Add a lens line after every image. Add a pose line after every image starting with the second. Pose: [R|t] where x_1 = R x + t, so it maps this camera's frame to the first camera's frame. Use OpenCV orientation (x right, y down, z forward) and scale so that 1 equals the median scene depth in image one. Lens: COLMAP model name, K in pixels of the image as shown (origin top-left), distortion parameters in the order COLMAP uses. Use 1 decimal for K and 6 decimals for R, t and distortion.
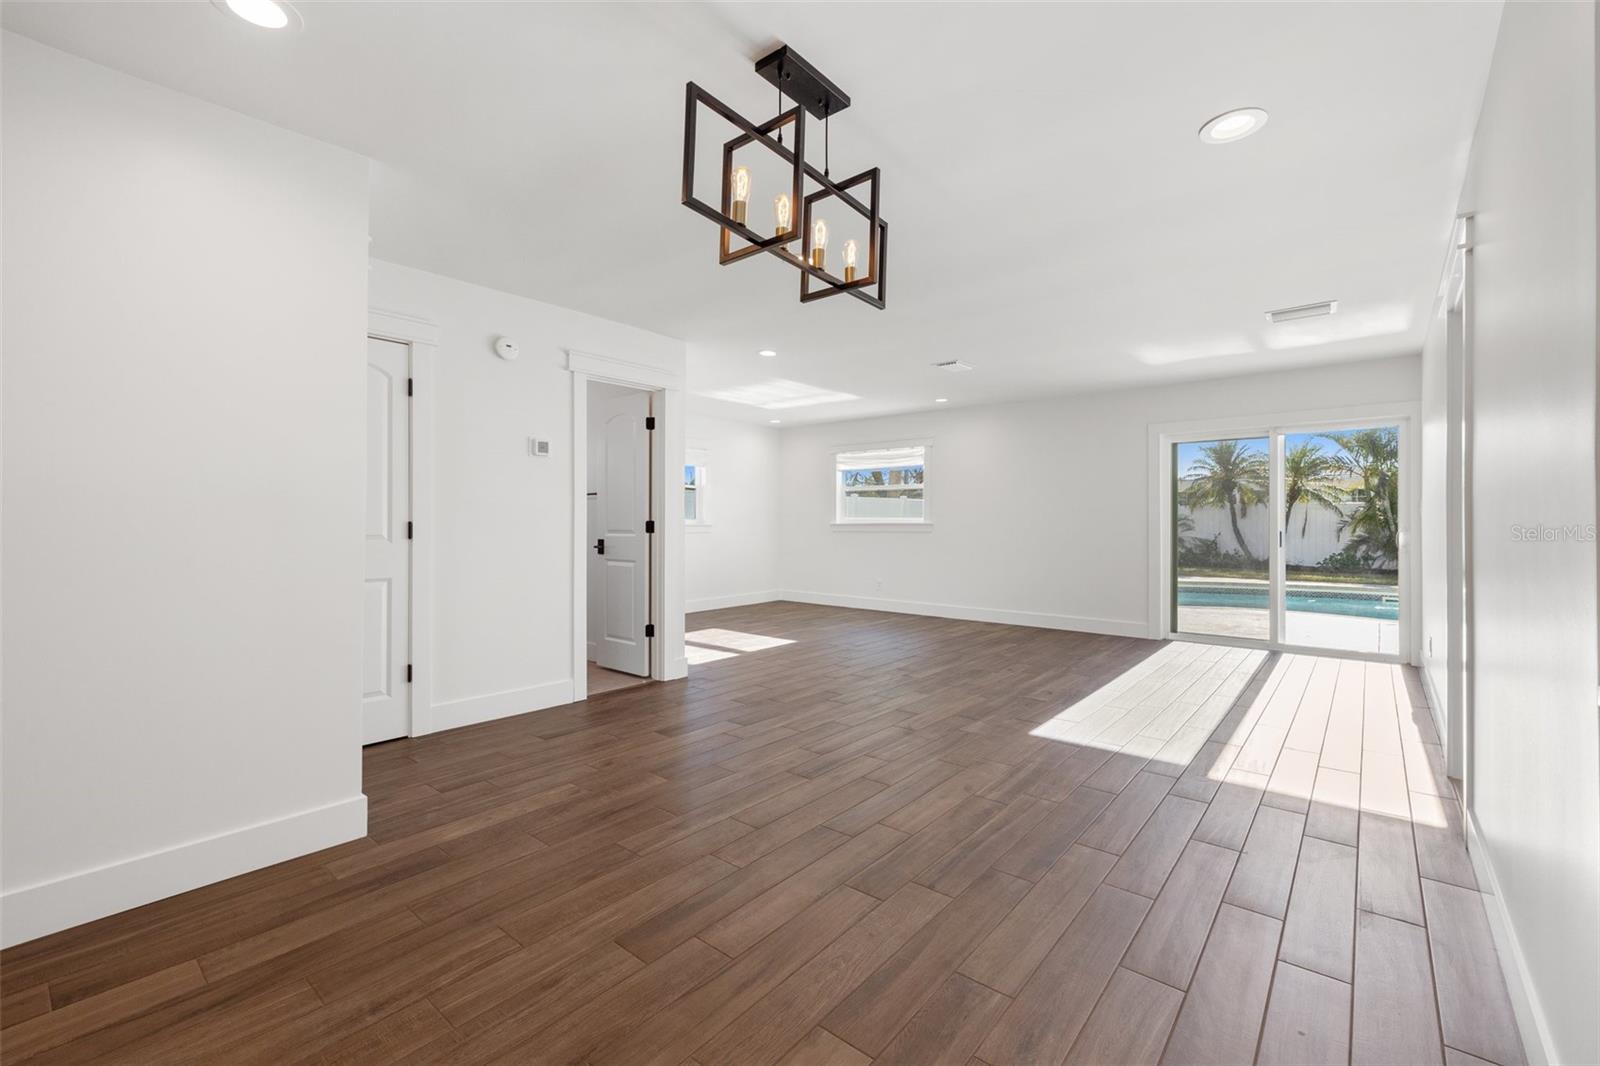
lens RADIAL K [[682.1, 0, 803.6], [0, 682.1, 525.9], [0, 0, 1]] dist [0.003632, -0.000012]
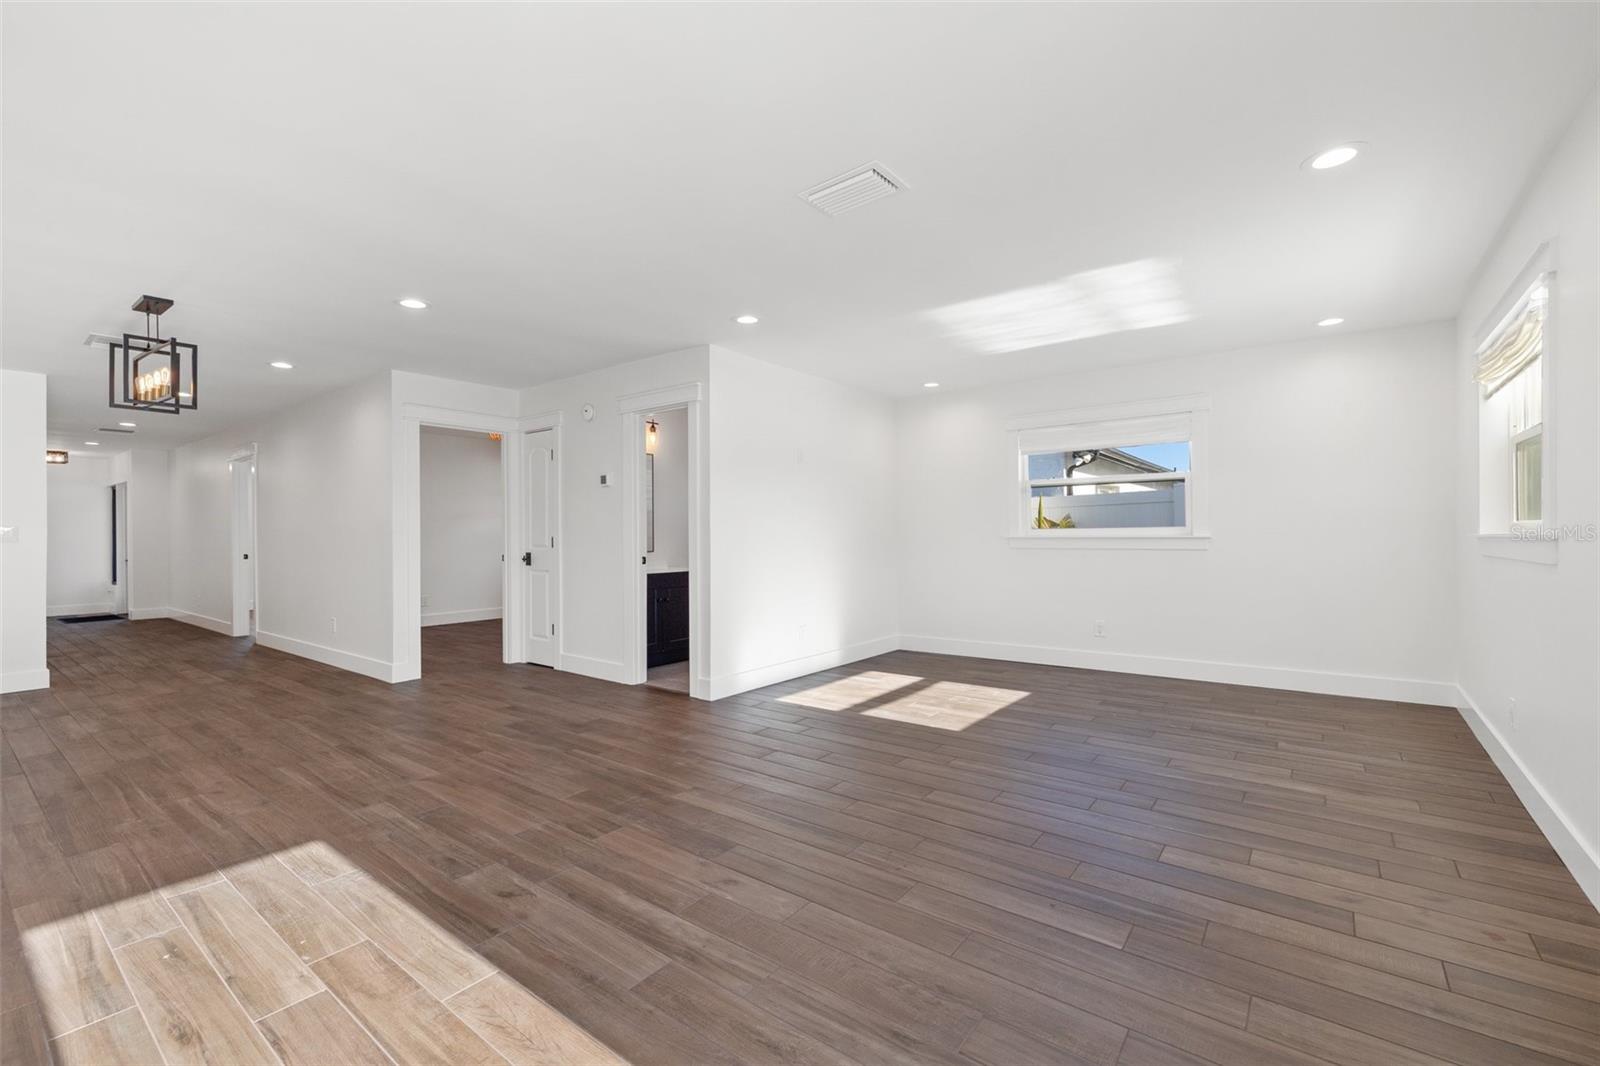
lens RADIAL K [[682.1, 0, 806.1], [0, 682.1, 533.6], [0, 0, 1]] dist [0.003632, -0.000012]
pose [[0.048576, 0.002366, -0.998817, 1.239780], [-0.008835, 0.999959, 0.001939, -0.029583], [0.998780, 0.008731, 0.048595, 1.704826]]
